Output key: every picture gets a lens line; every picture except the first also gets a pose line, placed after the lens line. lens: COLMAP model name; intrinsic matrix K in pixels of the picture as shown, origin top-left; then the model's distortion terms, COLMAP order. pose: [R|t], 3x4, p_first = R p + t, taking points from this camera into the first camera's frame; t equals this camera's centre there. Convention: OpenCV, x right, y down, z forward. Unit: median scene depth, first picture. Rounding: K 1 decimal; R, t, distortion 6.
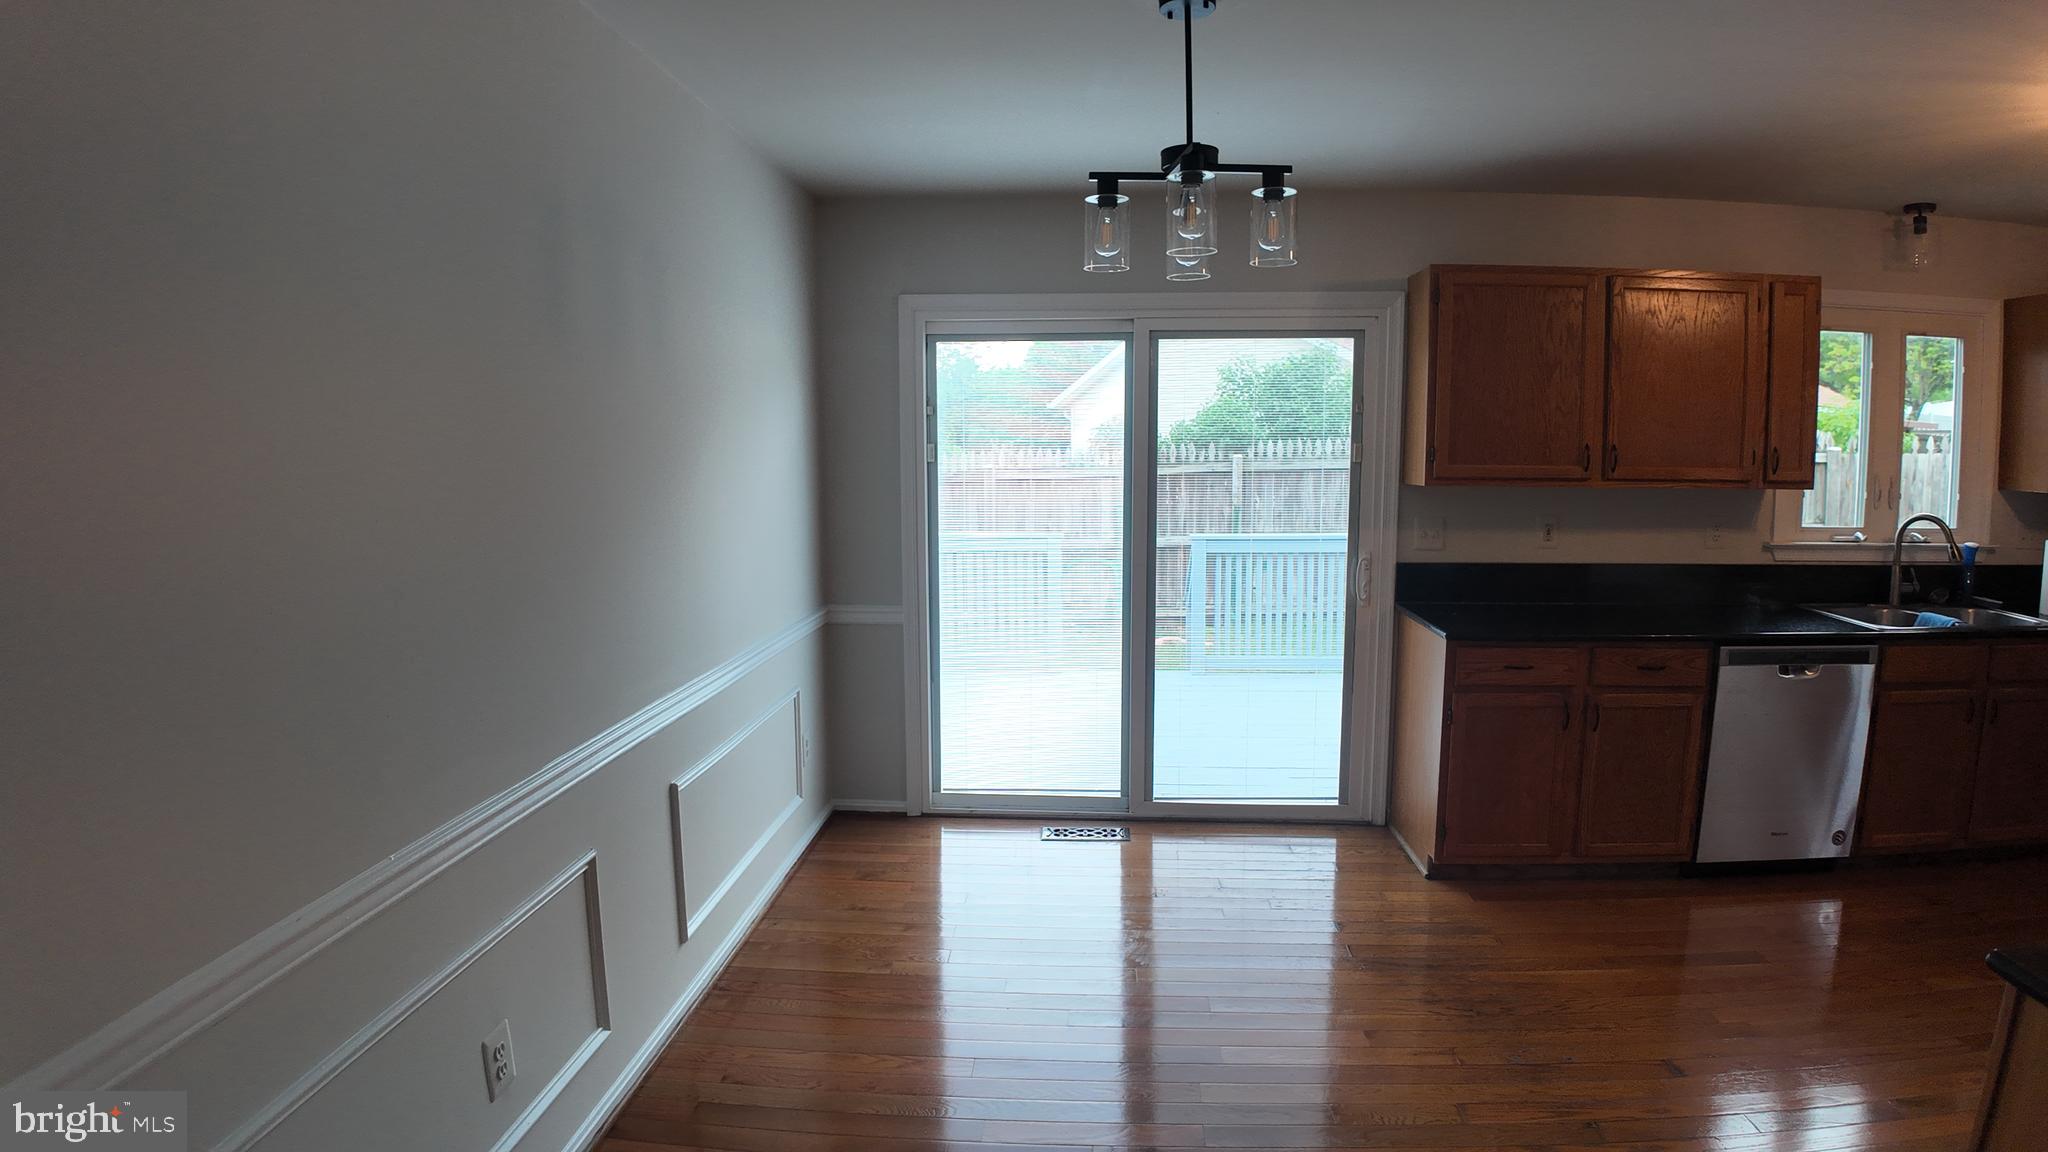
lens RADIAL K [[1119.5, 0, 1024.0], [0, 1119.5, 576.0], [0, 0, 1]] dist [-0.130878, 0.008659]
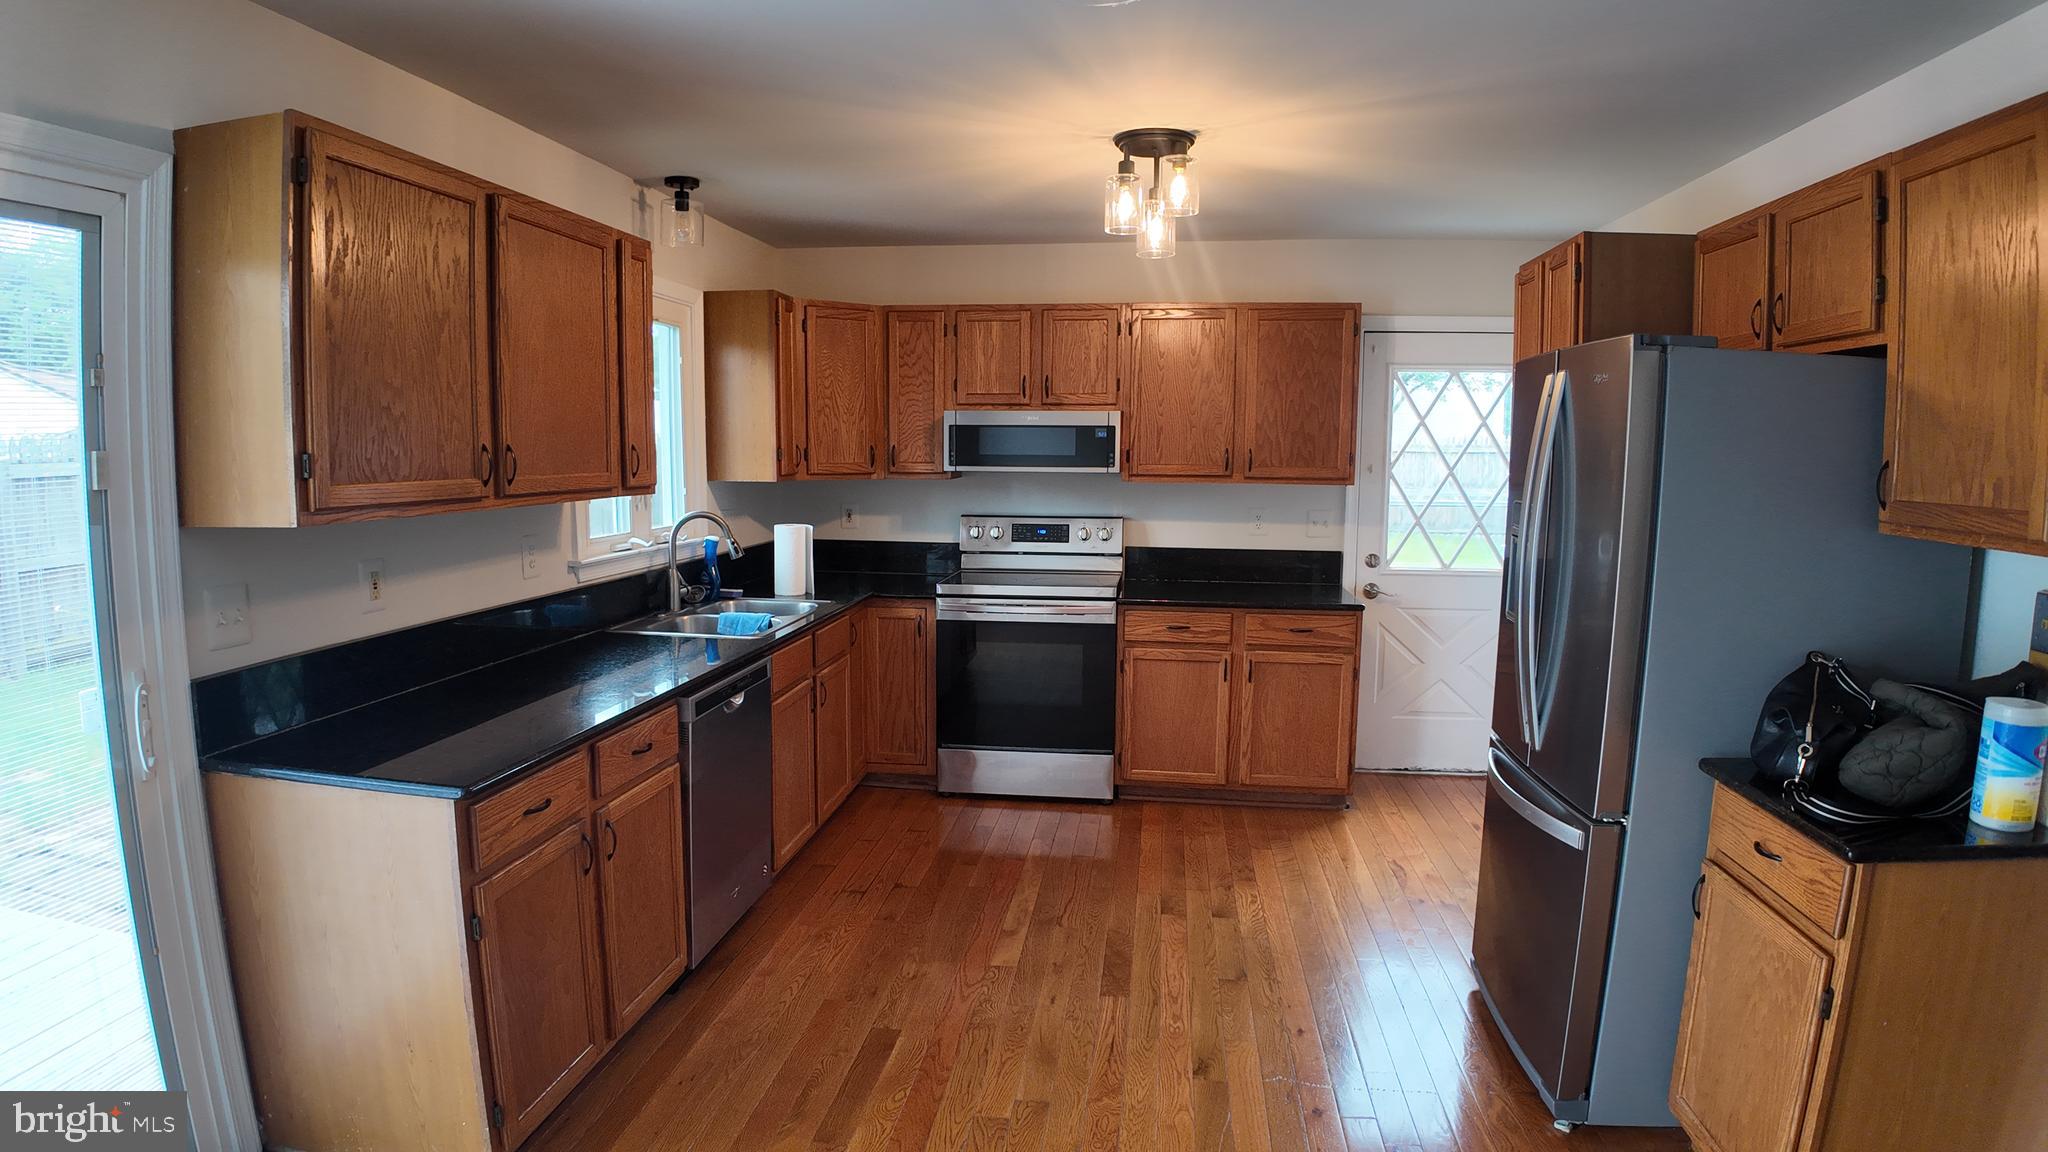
lens RADIAL K [[1104.8, 0, 1024.0], [0, 1104.8, 576.0], [0, 0, 1]] dist [-0.057866, -0.024733]
pose [[0.099819, -0.110881, 0.988808, -0.108728], [0.121037, 0.987745, 0.098543, -0.065131], [-0.987616, 0.109846, 0.112016, 0.577125]]
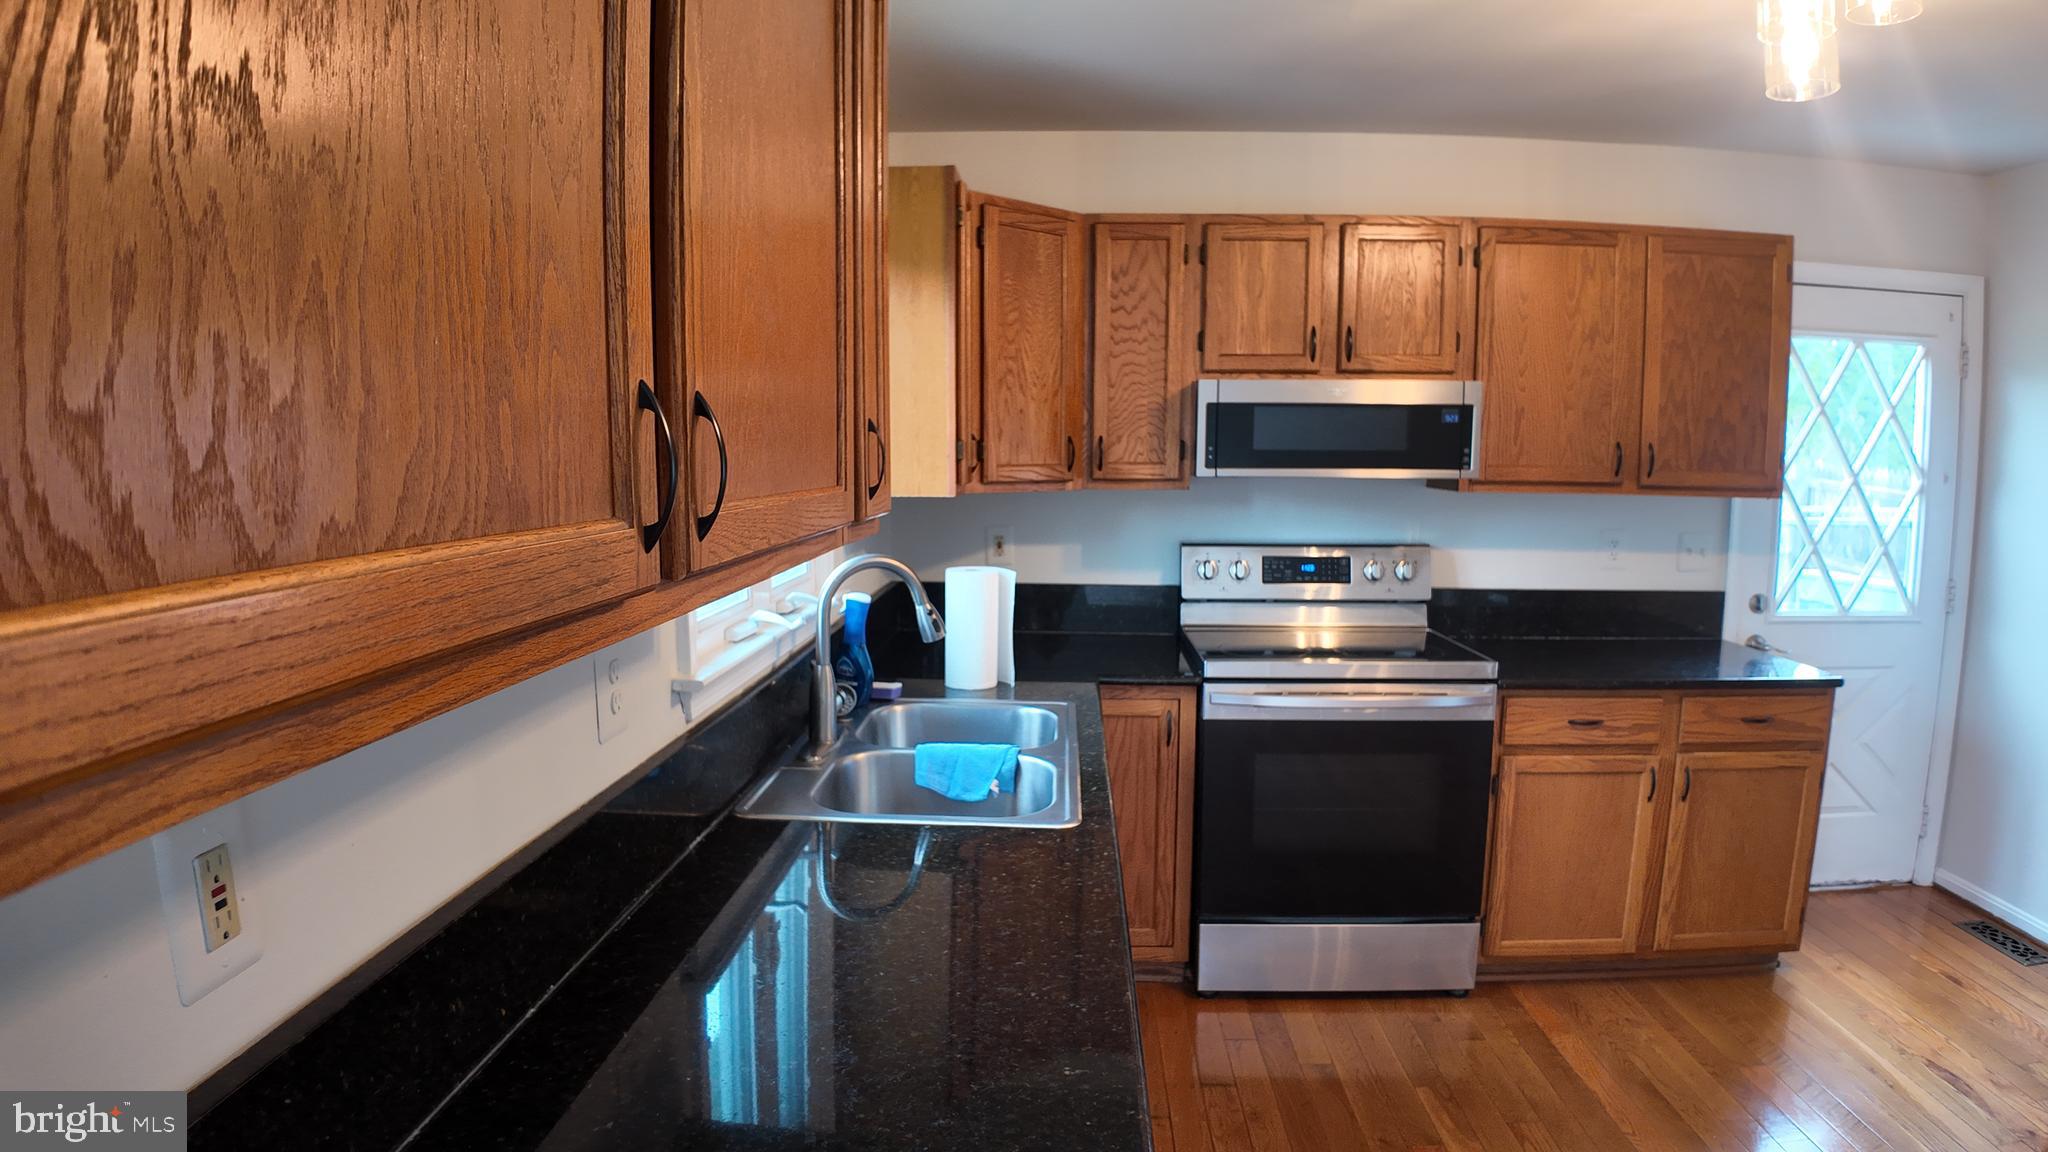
lens RADIAL K [[1119.5, 0, 1024.0], [0, 1119.5, 576.0], [0, 0, 1]] dist [-0.130878, 0.008659]
pose [[0.016265, -0.107810, 0.994038, 0.337107], [0.127006, 0.986340, 0.104897, -0.098558], [-0.991769, 0.124543, 0.029736, 0.895989]]
